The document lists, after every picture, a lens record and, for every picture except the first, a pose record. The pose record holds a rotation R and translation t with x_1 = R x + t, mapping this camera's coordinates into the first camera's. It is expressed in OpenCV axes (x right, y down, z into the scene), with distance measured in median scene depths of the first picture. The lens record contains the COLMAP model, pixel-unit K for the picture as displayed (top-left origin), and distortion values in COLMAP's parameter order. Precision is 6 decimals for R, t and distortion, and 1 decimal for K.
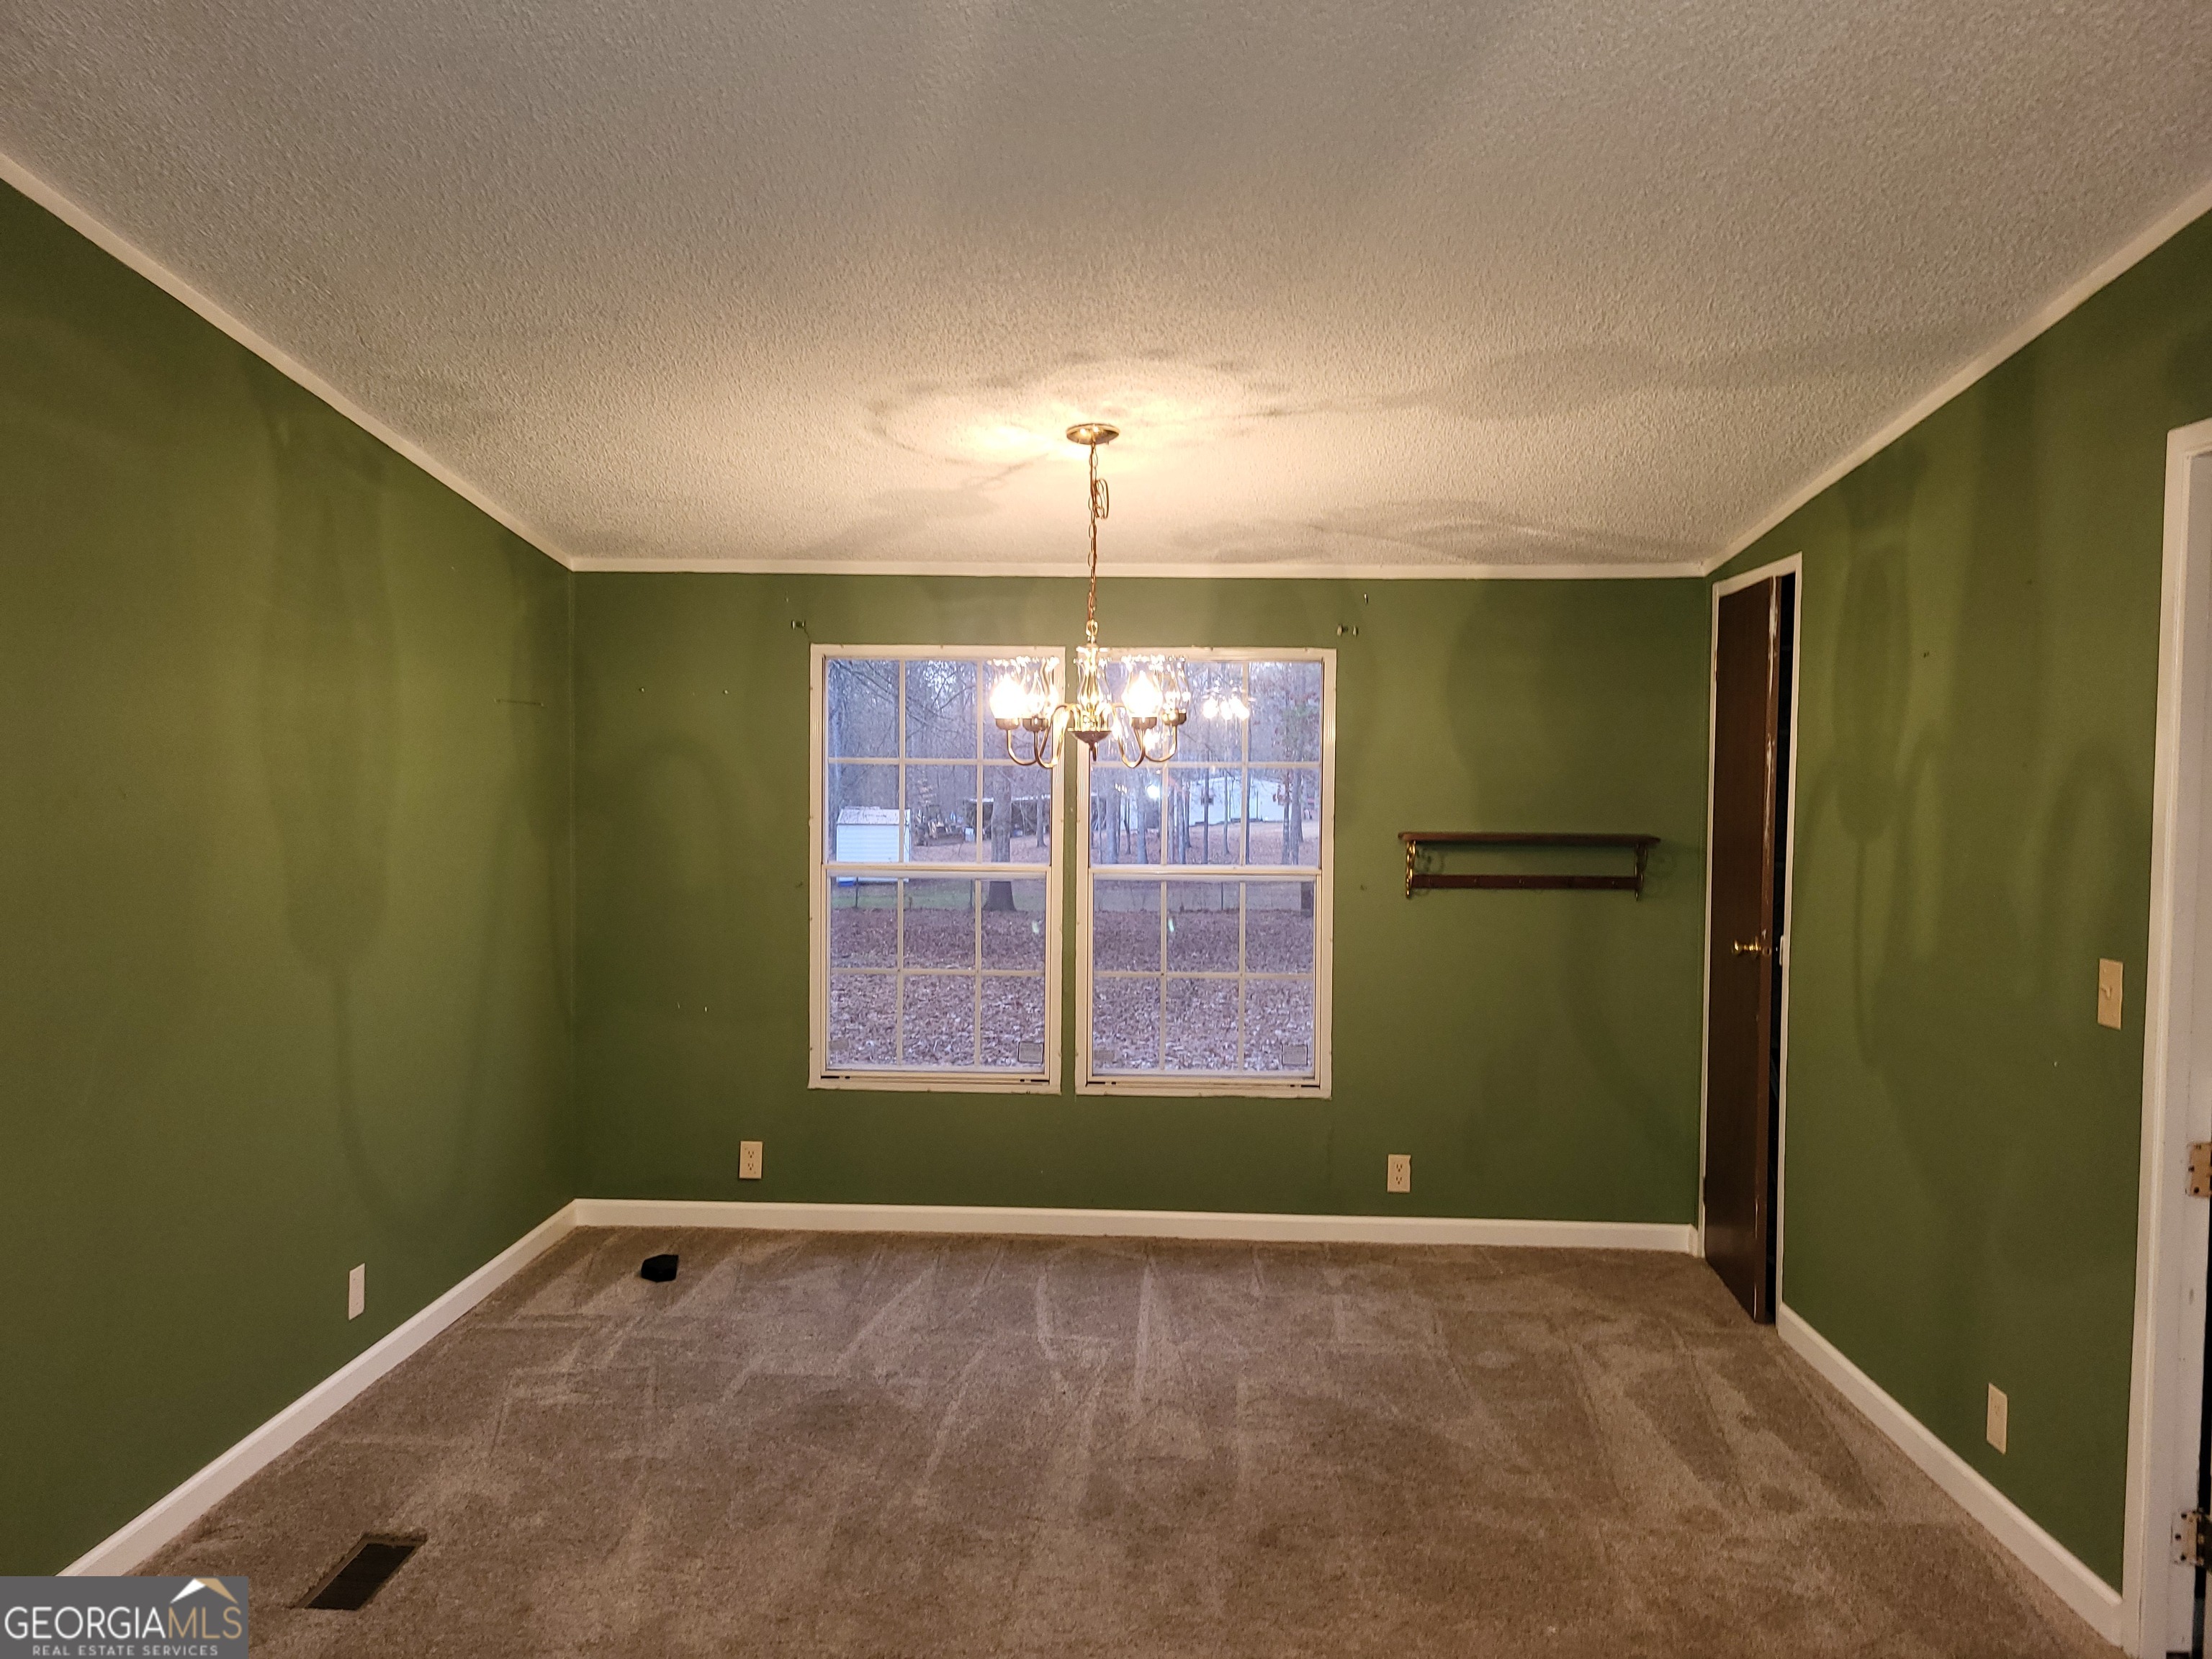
lens RADIAL K [[1629.3, 0, 1096.2], [0, 1629.3, 853.5], [0, 0, 1]] dist [0.062795, -0.004121]
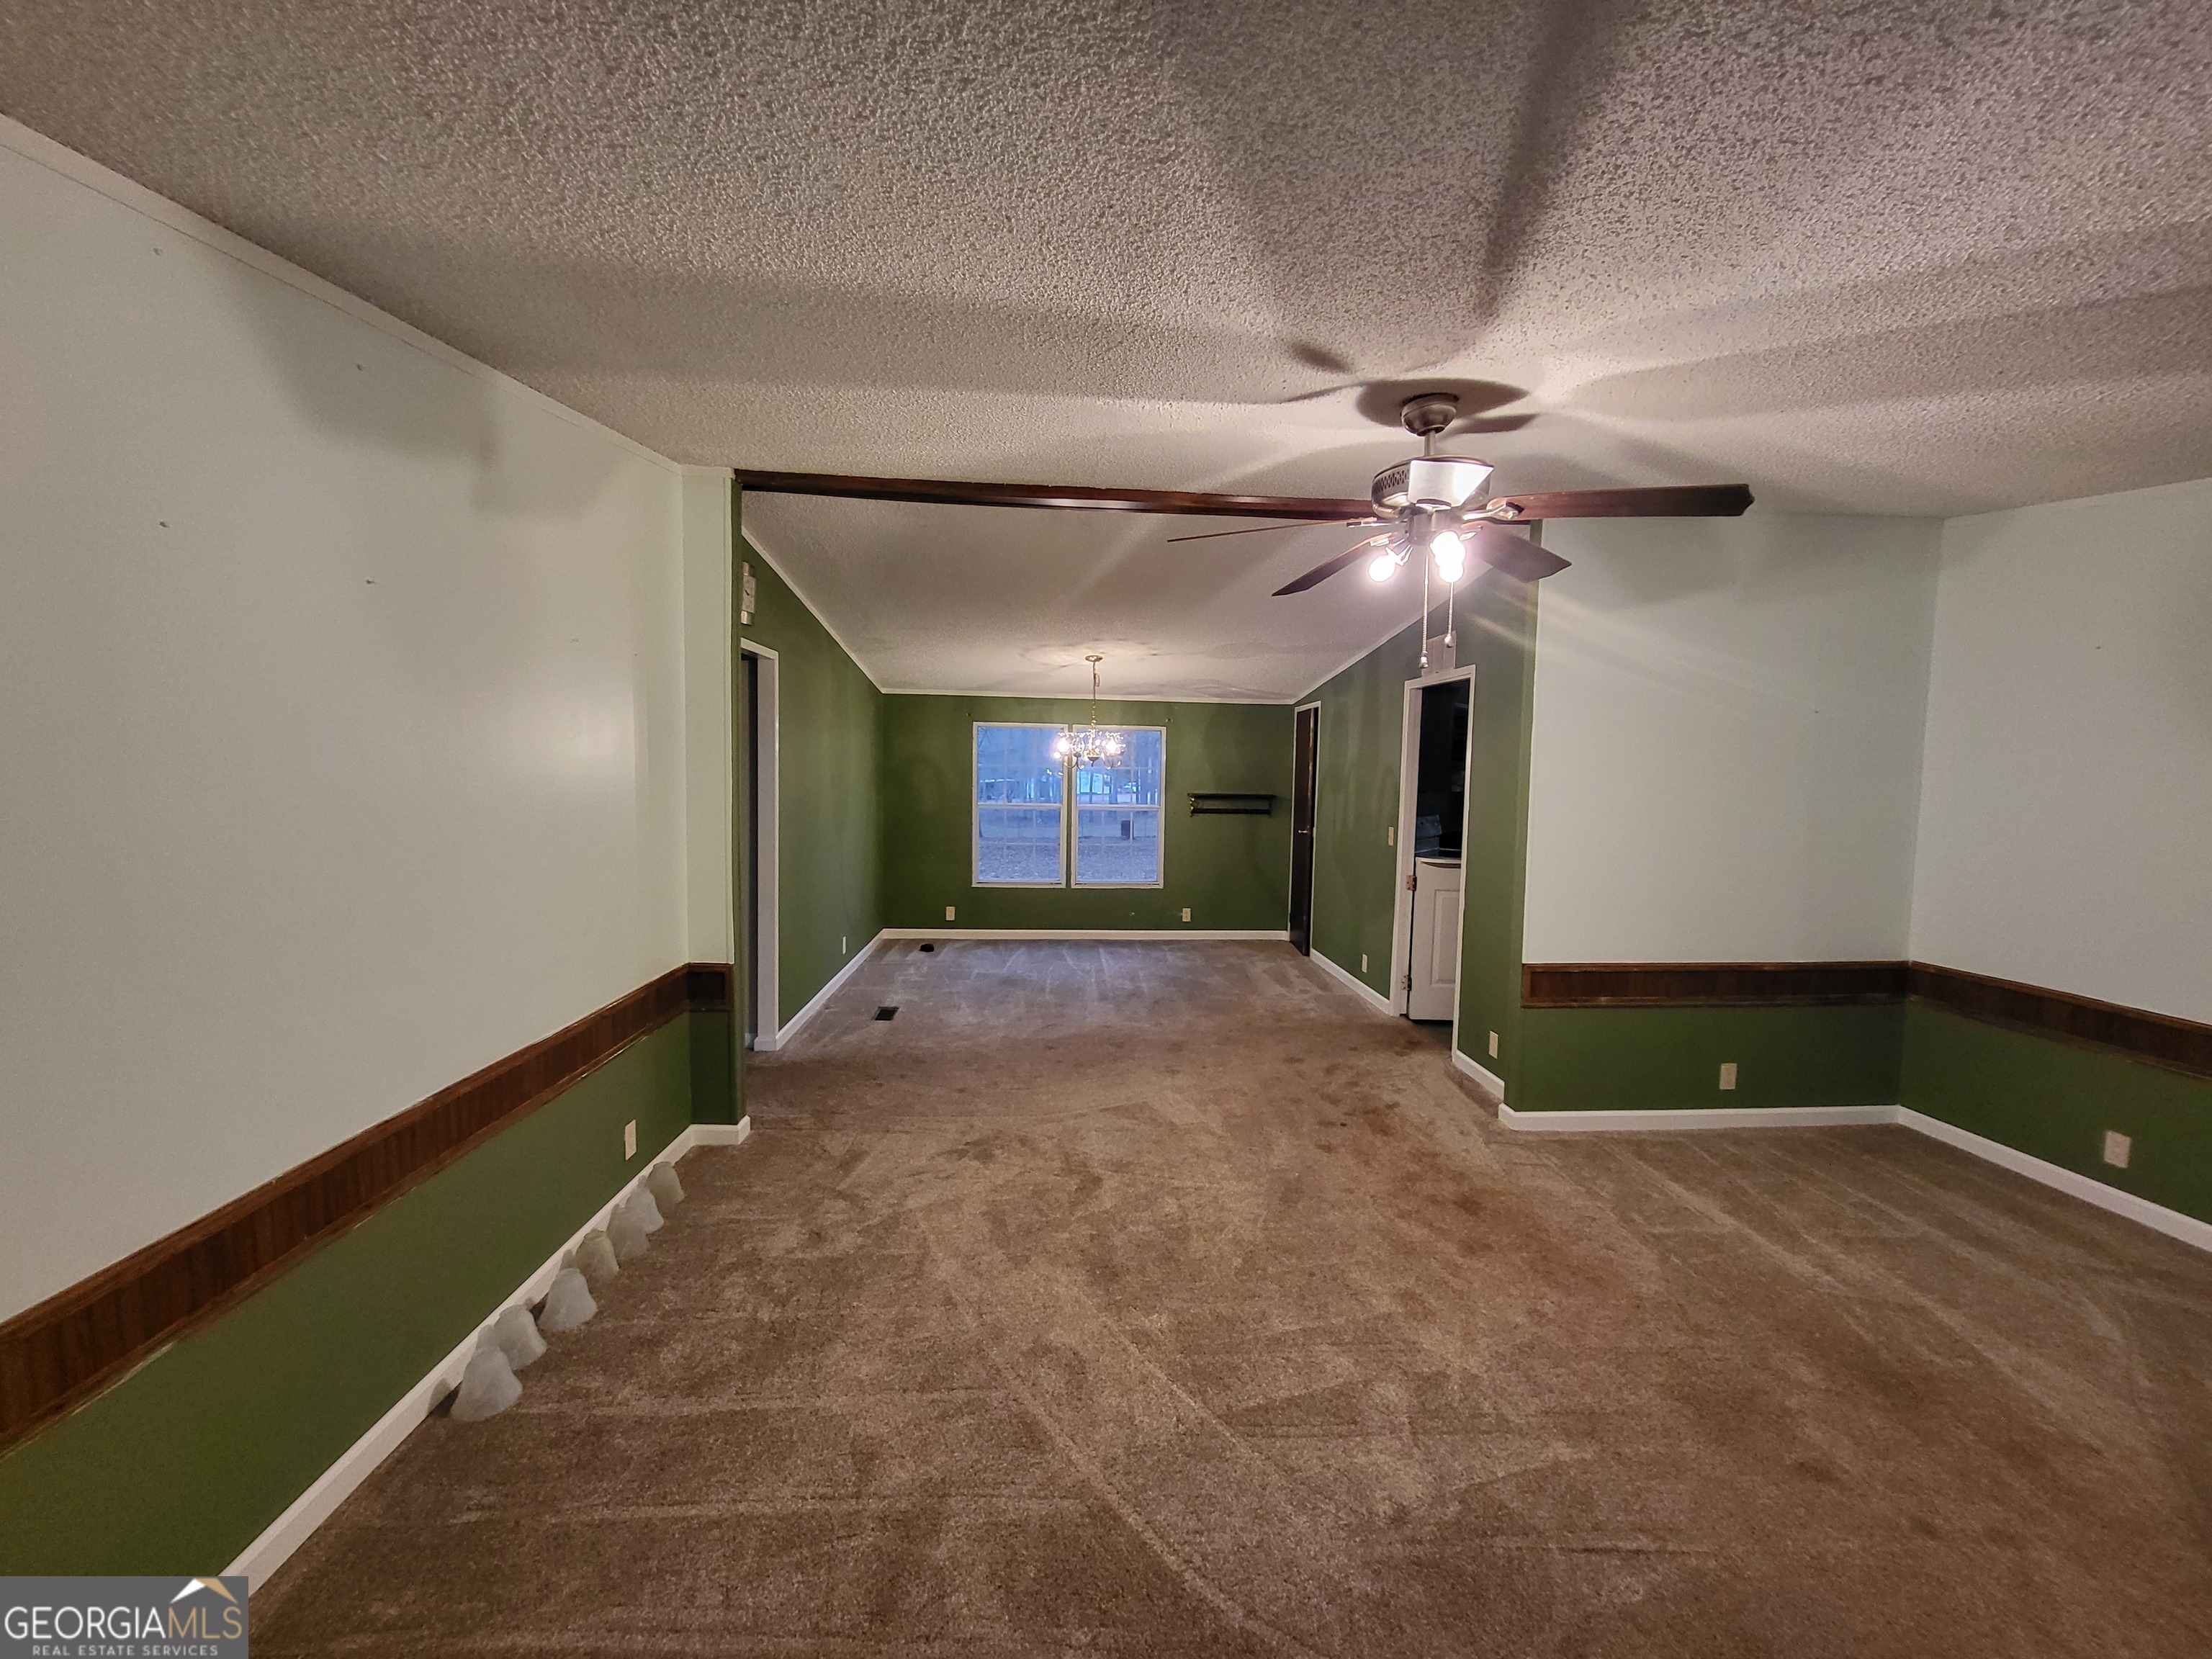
lens RADIAL K [[862.1, 0, 1115.7], [0, 862.1, 834.3], [0, 0, 1]] dist [-0.000873, 0.000011]
pose [[0.991360, -0.000244, 0.131171, -0.145382], [-0.003053, 0.999684, 0.024932, 0.023527], [-0.131135, -0.025117, 0.991046, -0.500545]]
